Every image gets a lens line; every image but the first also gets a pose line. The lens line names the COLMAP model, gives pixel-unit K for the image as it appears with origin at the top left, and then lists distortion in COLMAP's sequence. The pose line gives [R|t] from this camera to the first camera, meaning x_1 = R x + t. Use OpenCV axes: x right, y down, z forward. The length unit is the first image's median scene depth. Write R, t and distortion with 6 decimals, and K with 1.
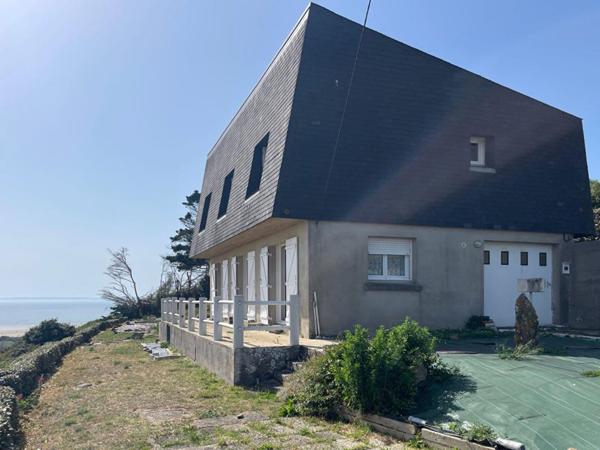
lens RADIAL K [[609.9, 0, 300.0], [0, 609.9, 225.0], [0, 0, 1]] dist [0.017515, -0.000774]
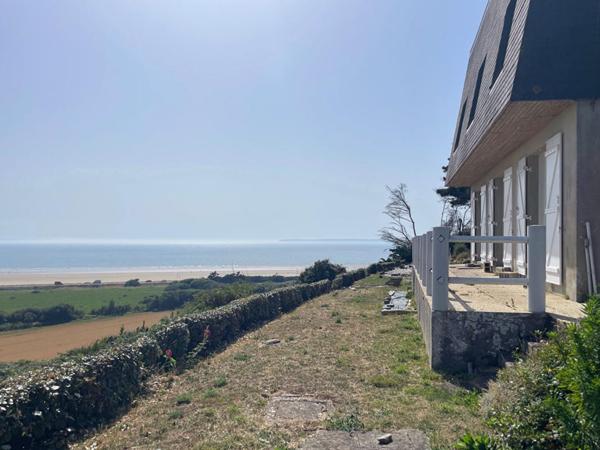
lens RADIAL K [[609.9, 0, 300.0], [0, 609.9, 225.0], [0, 0, 1]] dist [0.017515, -0.000774]
pose [[0.865642, -0.001714, -0.500660, 0.063501], [0.046313, 0.995981, 0.076665, 0.044237], [0.498516, -0.089552, 0.862243, 0.292372]]
